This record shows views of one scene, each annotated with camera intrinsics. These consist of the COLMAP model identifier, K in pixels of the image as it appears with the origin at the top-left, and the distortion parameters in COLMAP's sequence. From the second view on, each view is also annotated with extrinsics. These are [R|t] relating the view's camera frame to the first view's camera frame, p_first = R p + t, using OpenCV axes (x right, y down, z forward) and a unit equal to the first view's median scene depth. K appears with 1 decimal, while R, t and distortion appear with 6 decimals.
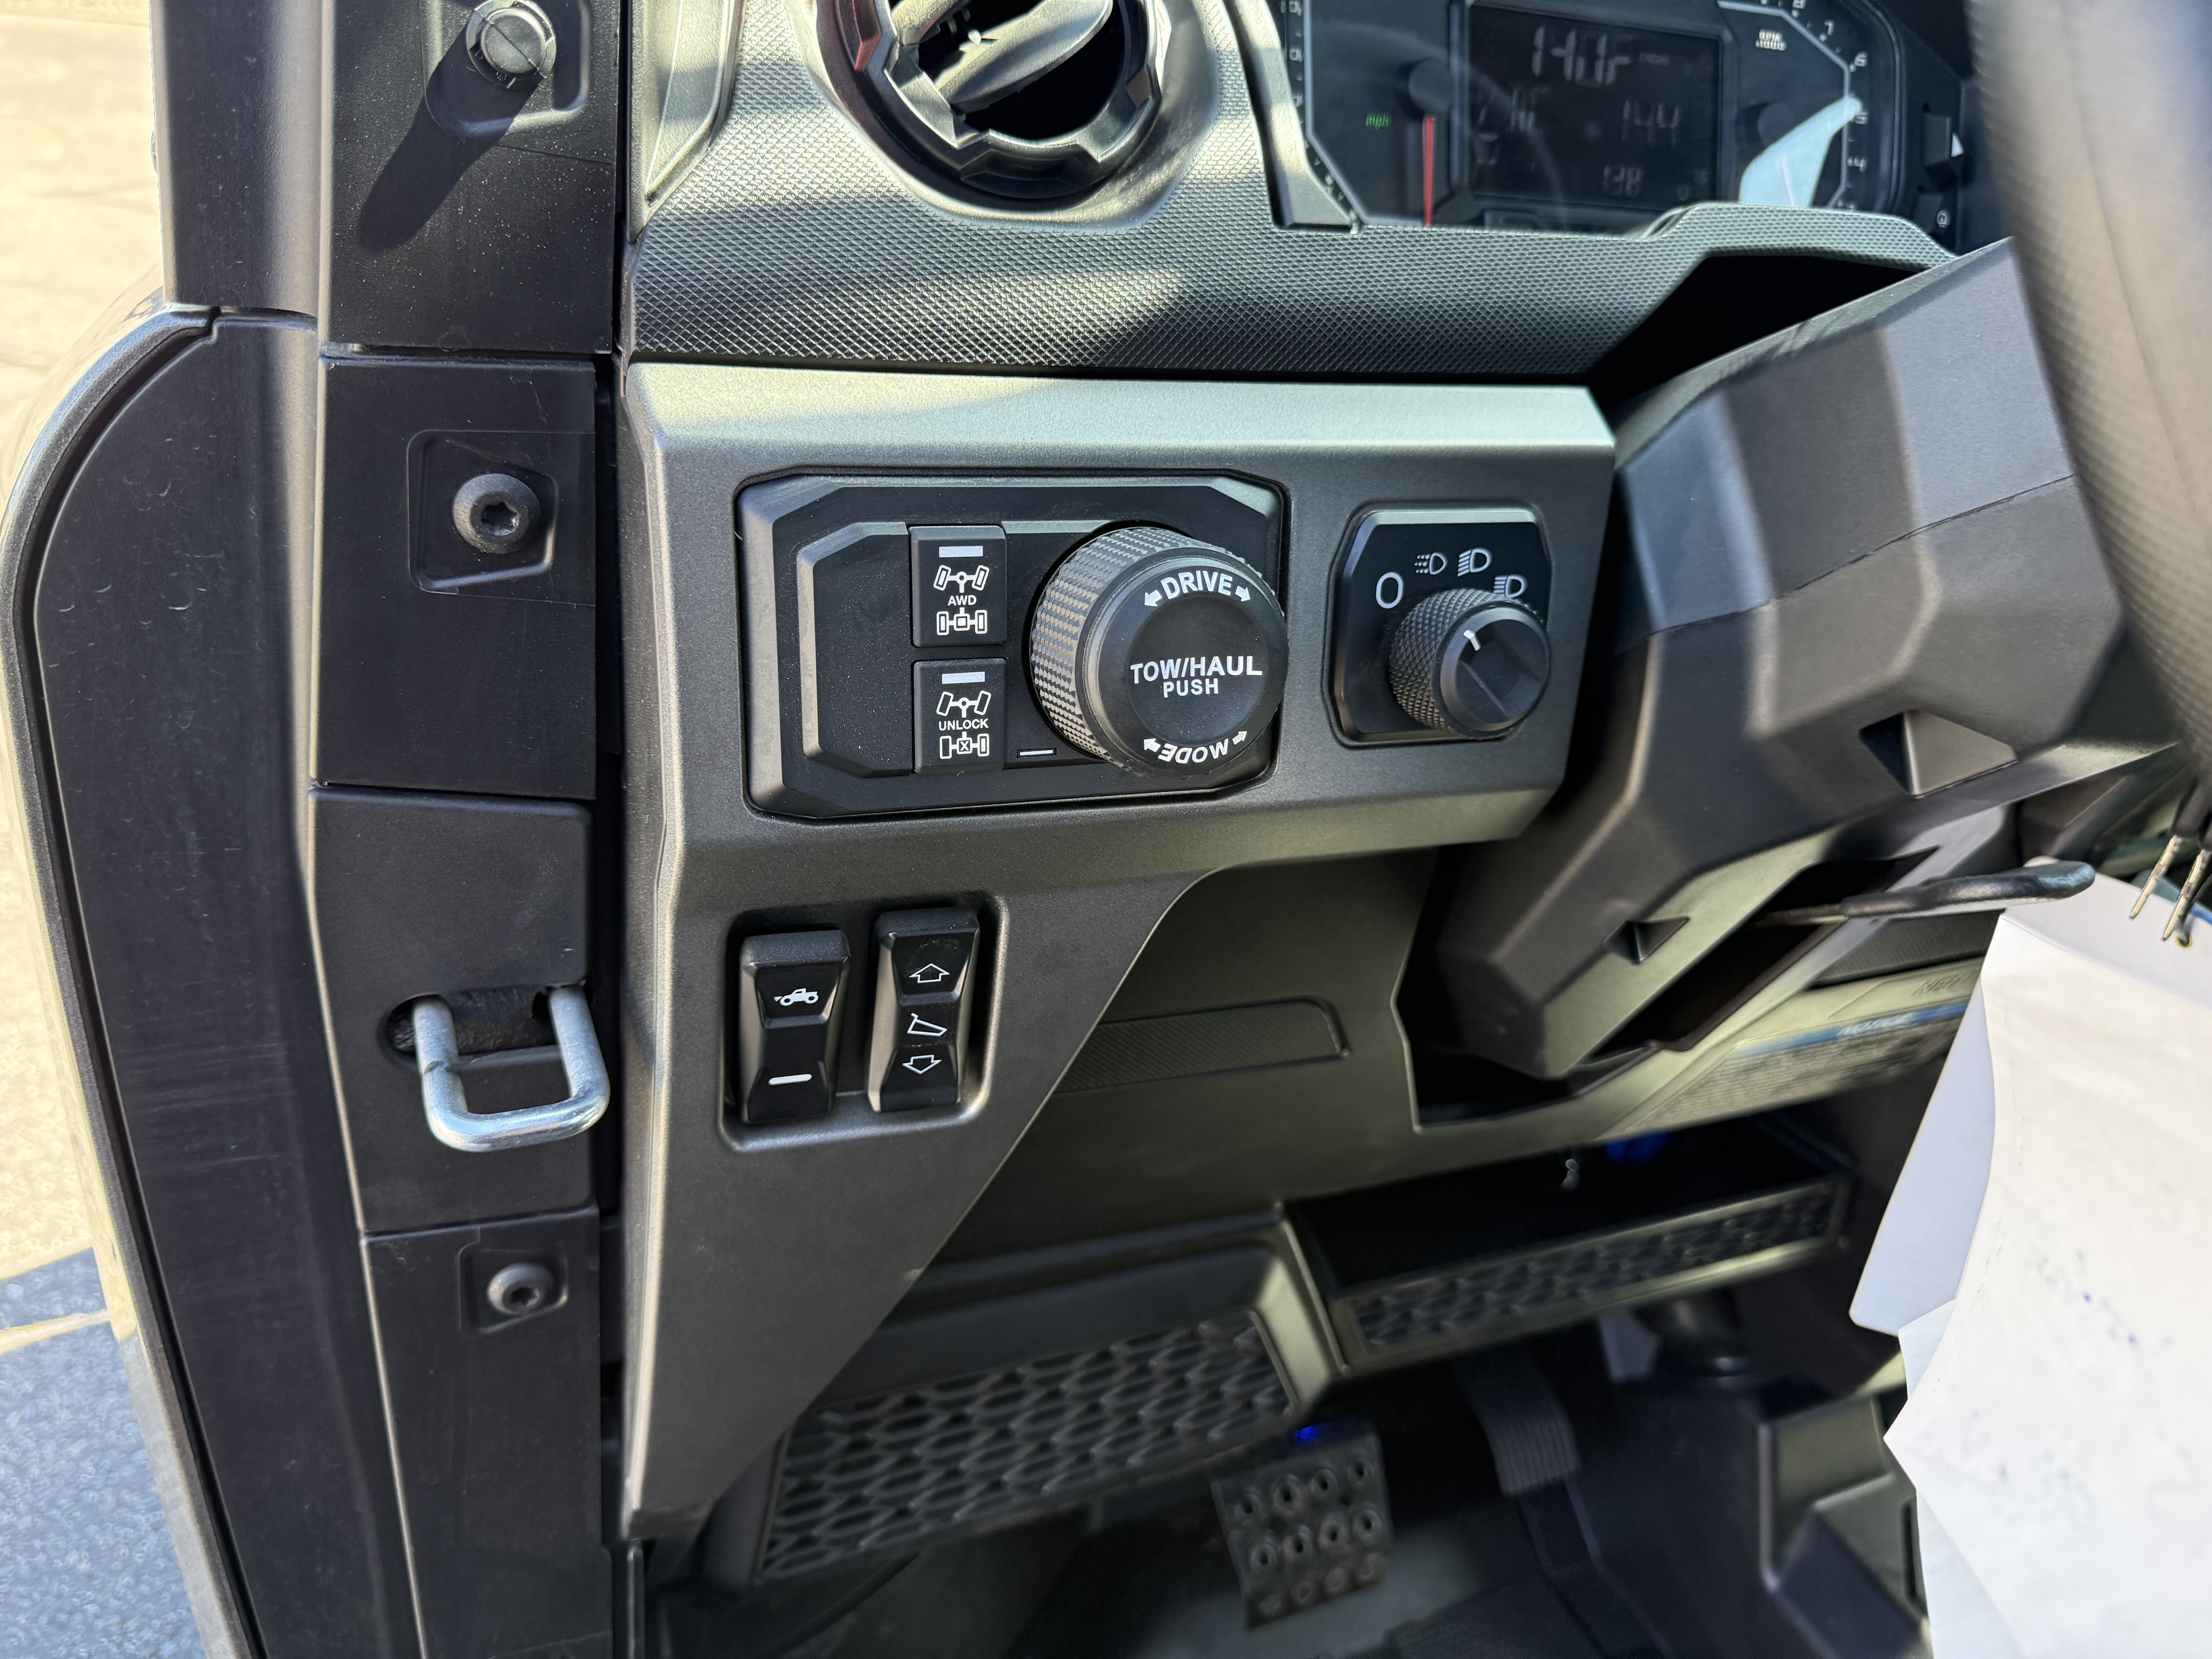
lens RADIAL K [[1576.0, 0, 1103.5], [0, 1576.0, 843.7], [0, 0, 1]] dist [0.034040, -0.047207]
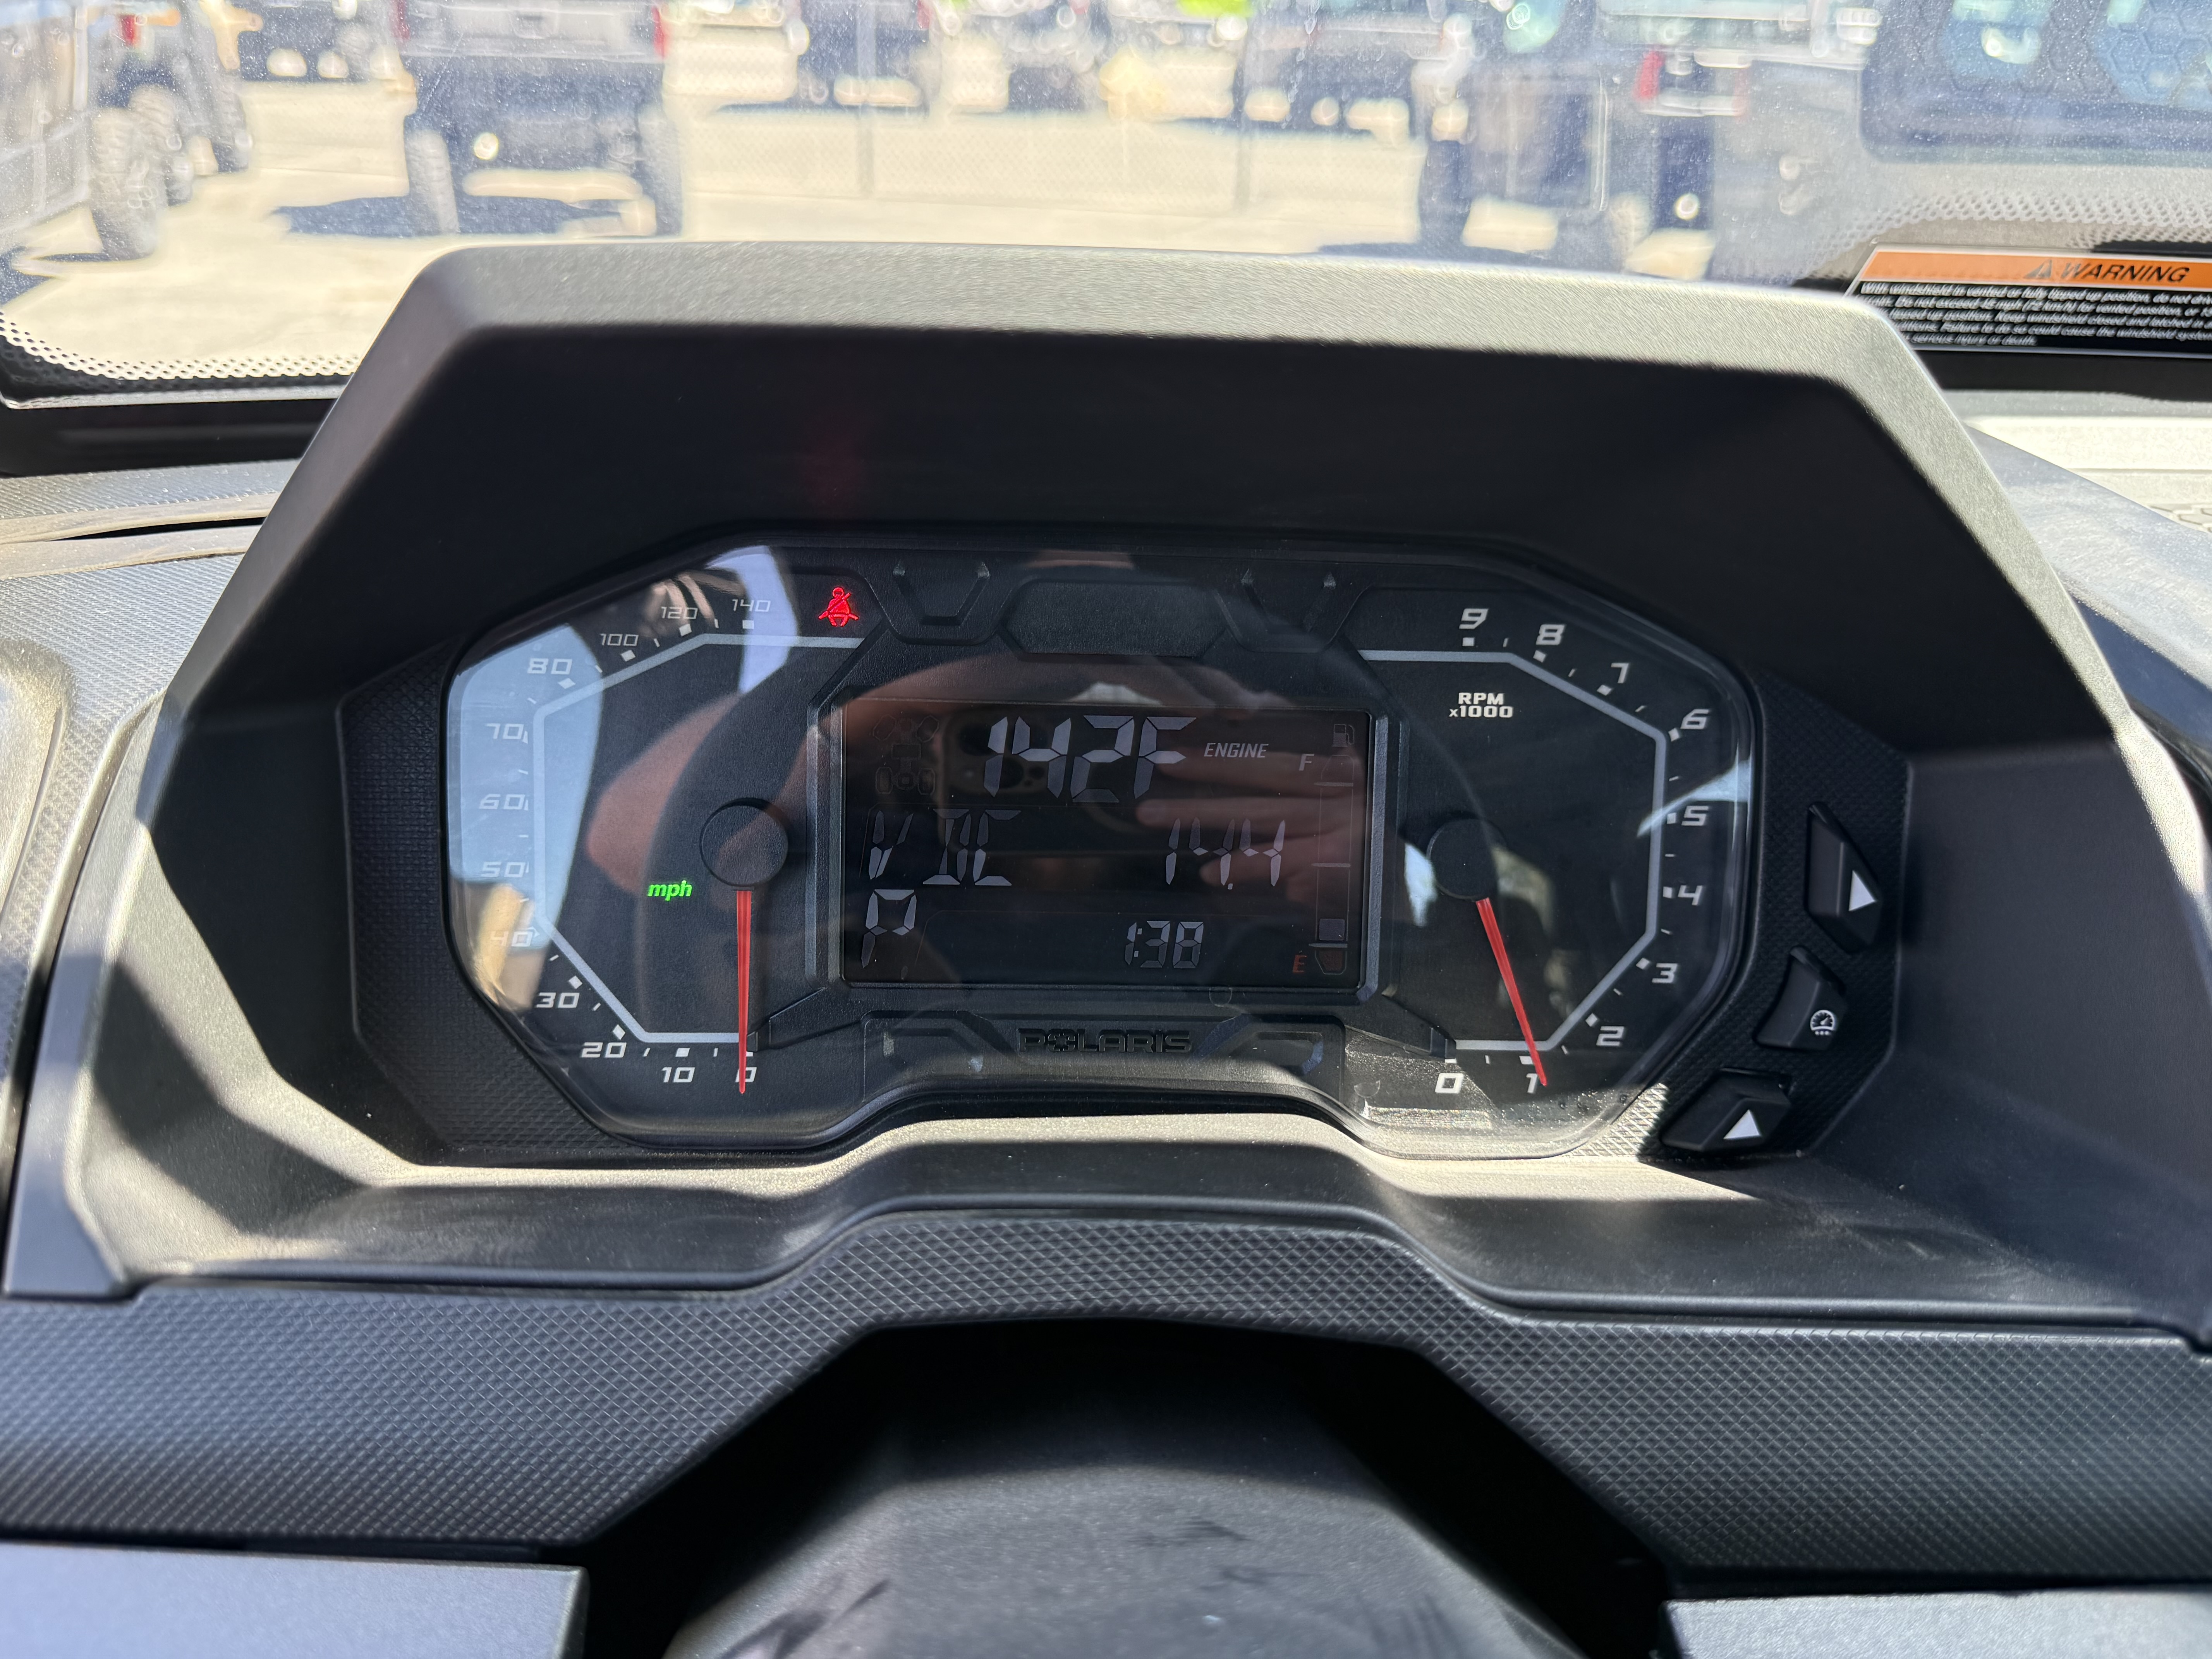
lens RADIAL K [[1684.4, 0, 1079.3], [0, 1684.4, 721.4], [0, 0, 1]] dist [-0.028818, -0.006606]
pose [[0.932134, 0.066638, -0.355928, 0.496142], [-0.115503, 0.986293, -0.117832, -0.405457], [0.343198, 0.150946, 0.927055, 0.372670]]
